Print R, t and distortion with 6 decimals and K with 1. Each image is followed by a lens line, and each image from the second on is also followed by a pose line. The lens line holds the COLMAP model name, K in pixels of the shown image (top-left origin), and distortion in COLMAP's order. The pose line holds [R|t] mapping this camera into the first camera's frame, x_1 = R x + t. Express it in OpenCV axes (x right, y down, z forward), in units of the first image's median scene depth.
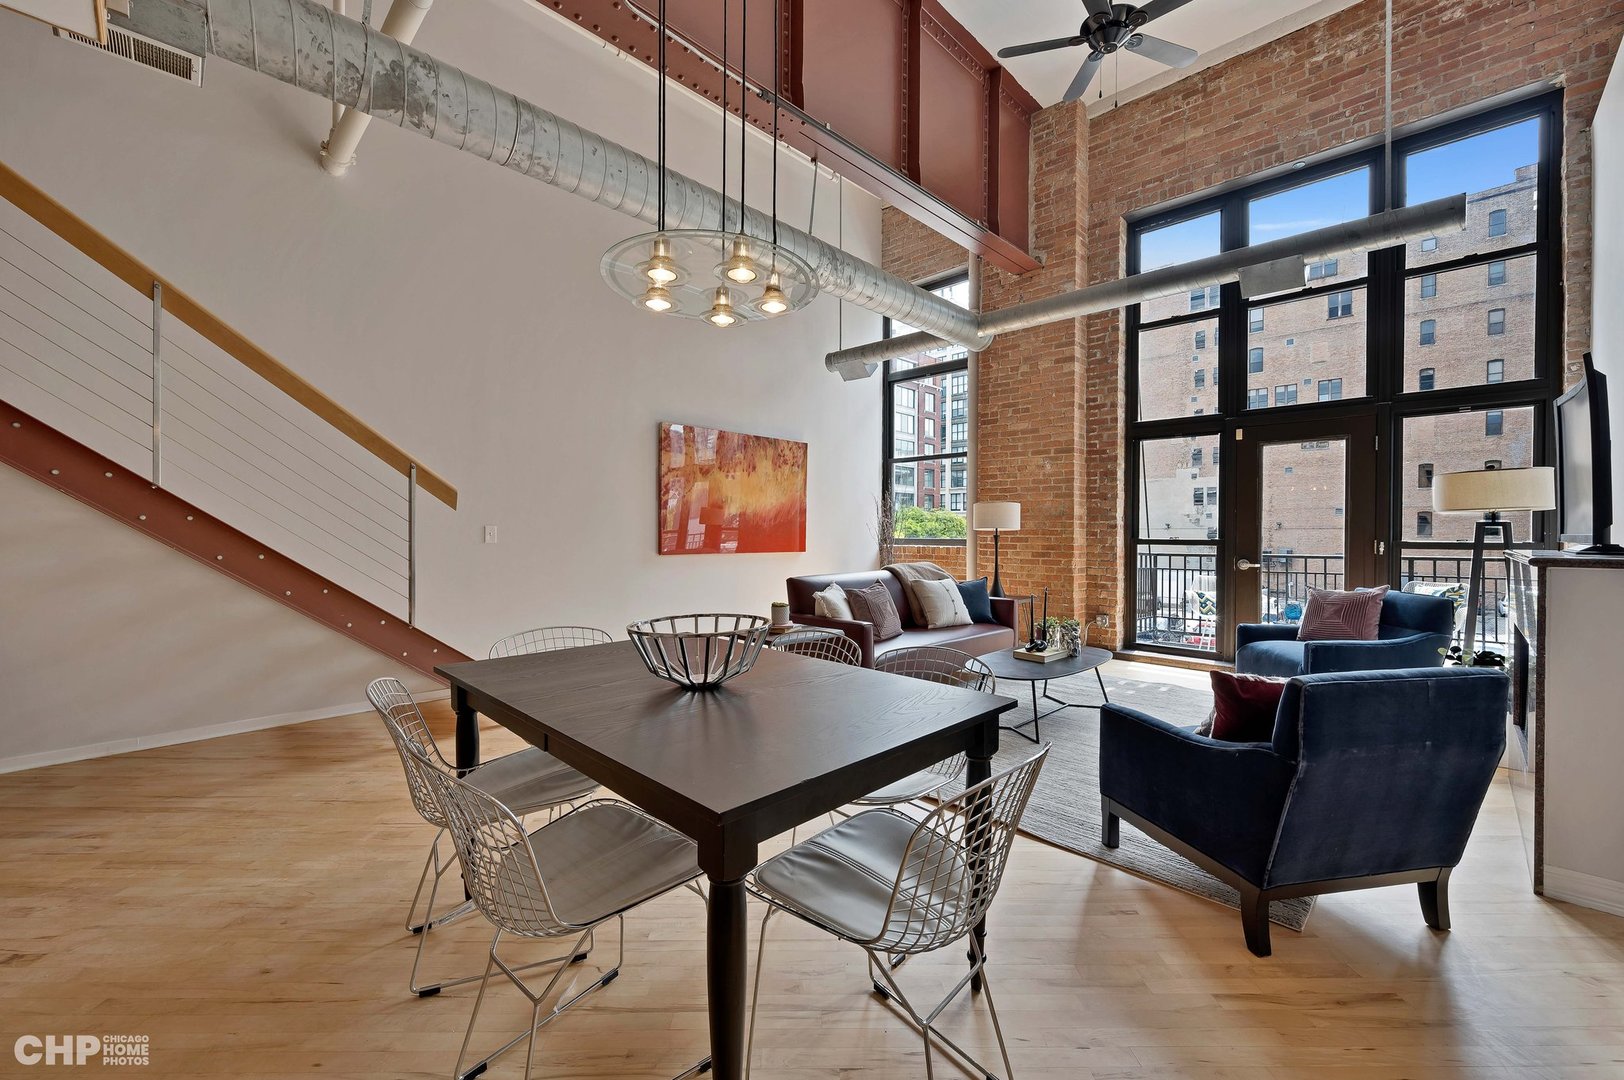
lens RADIAL K [[655.8, 0, 824.2], [0, 655.8, 540.9], [0, 0, 1]] dist [0.000915, 0.000513]
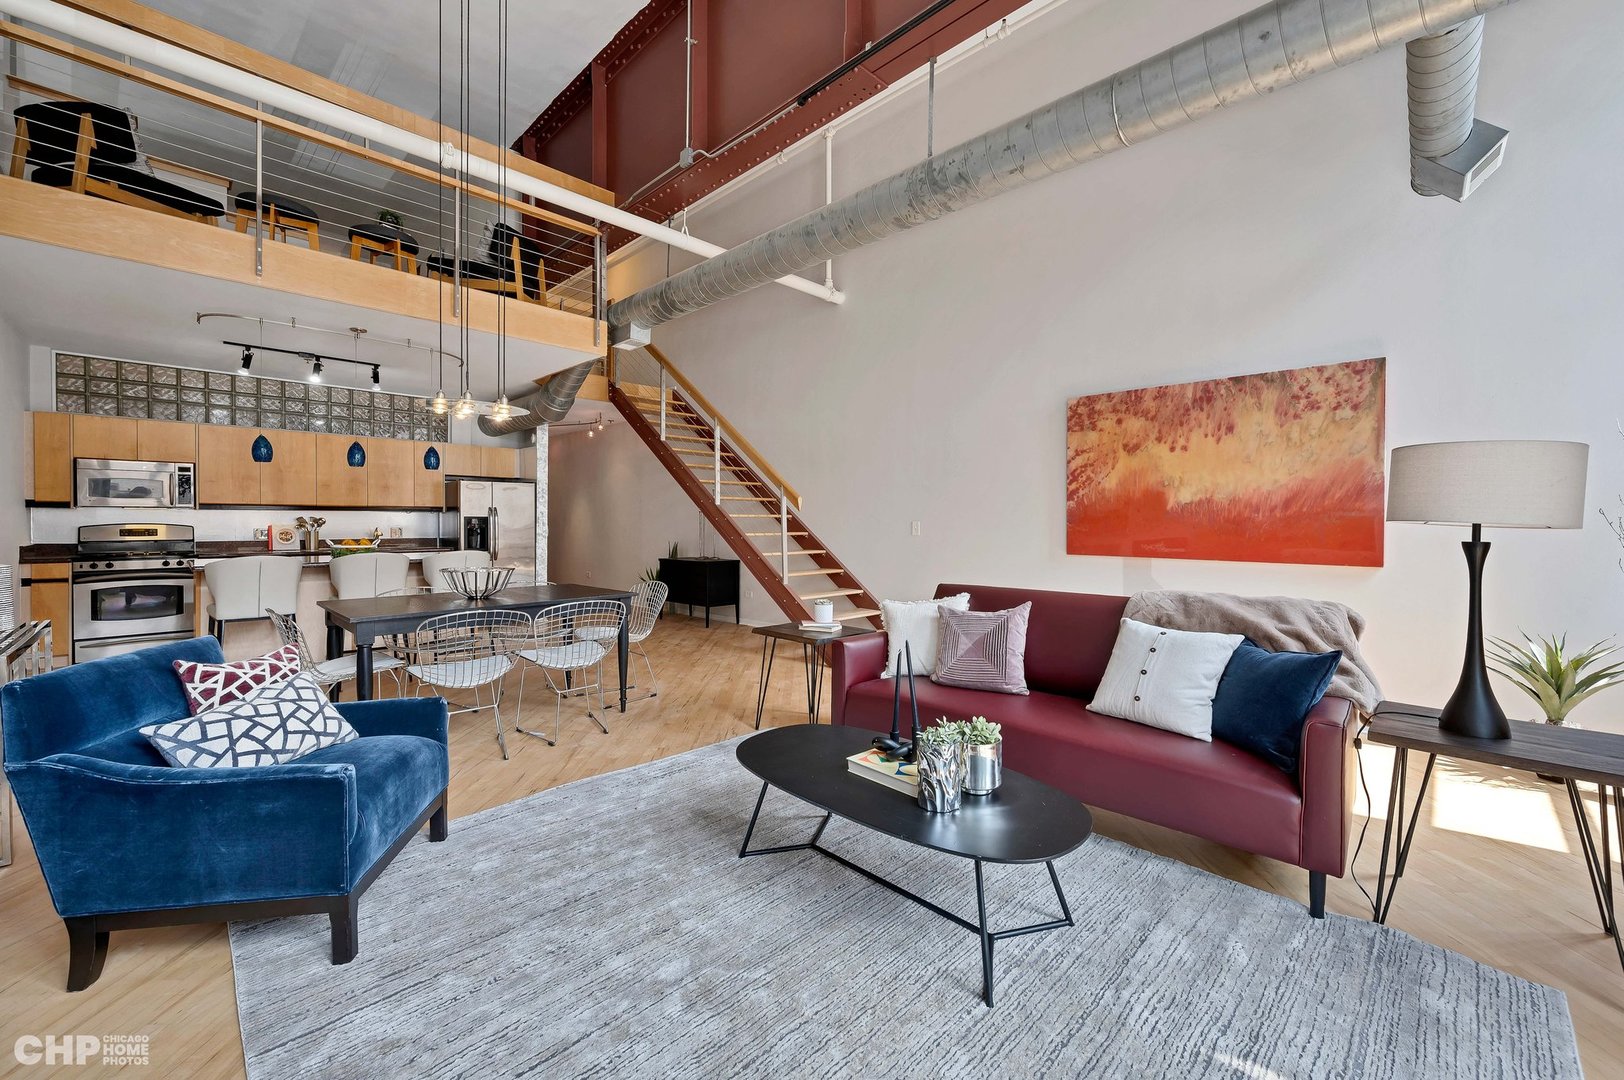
lens RADIAL K [[655.8, 0, 808.9], [0, 655.8, 534.6], [0, 0, 1]] dist [0.000915, 0.000513]
pose [[0.002652, 0.020562, -0.999785, 0.534926], [-0.011036, 0.999728, 0.020531, -0.016574], [0.999936, 0.010979, 0.002878, 0.590889]]
